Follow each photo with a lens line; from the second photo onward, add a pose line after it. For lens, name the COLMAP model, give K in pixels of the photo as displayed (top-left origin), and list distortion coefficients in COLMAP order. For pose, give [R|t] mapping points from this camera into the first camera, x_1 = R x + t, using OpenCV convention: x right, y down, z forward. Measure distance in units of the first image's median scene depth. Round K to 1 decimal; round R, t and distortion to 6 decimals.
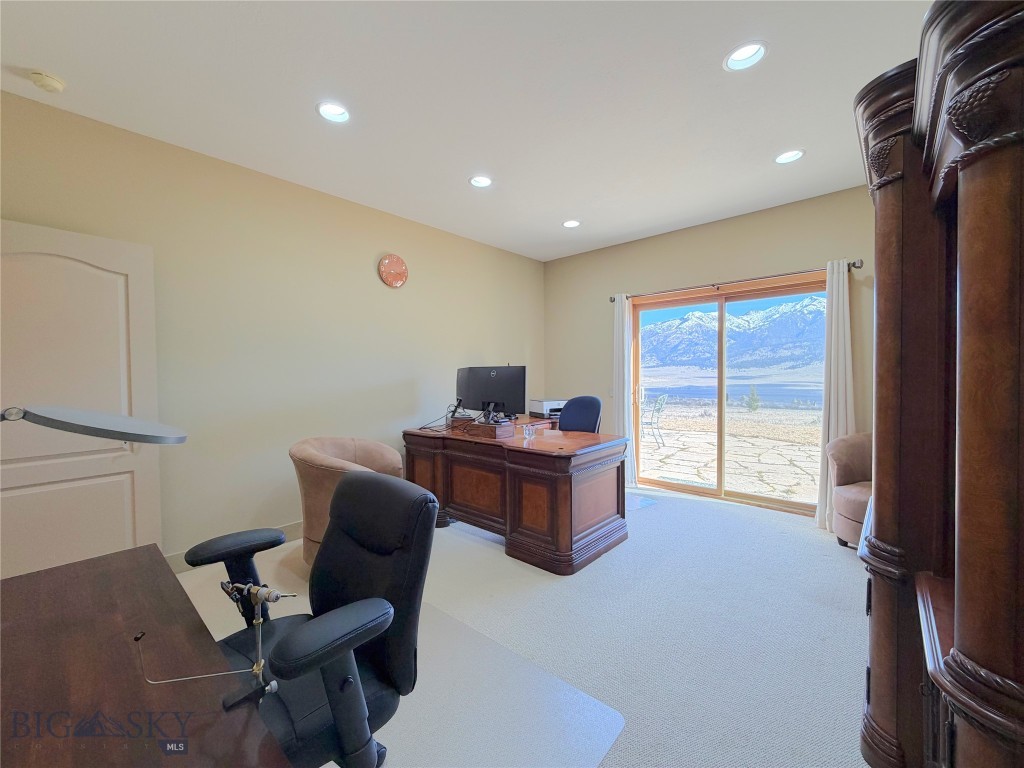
lens RADIAL K [[409.1, 0, 505.5], [0, 409.1, 384.6], [0, 0, 1]] dist [-0.000304, 0.000126]
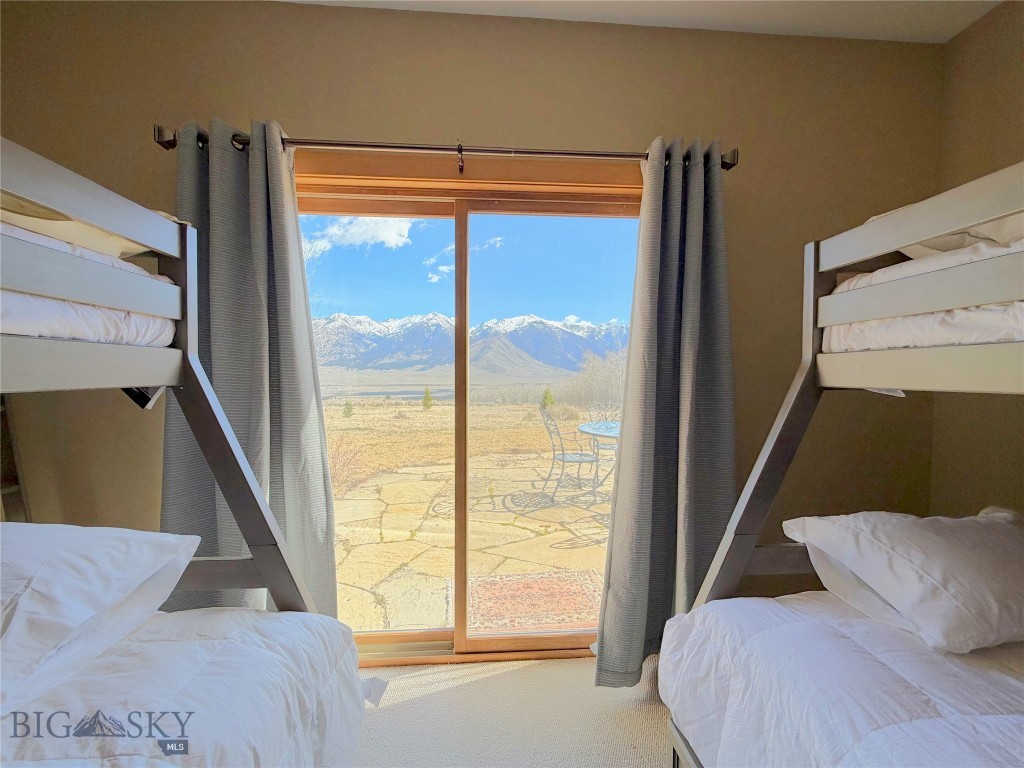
lens RADIAL K [[409.1, 0, 509.6], [0, 409.1, 382.0], [0, 0, 1]] dist [-0.000304, 0.000126]
pose [[0.679002, -0.003280, 0.734130, 0.260203], [0.008054, 0.999963, -0.002982, -0.018885], [-0.734093, 0.007938, 0.679003, 0.724627]]
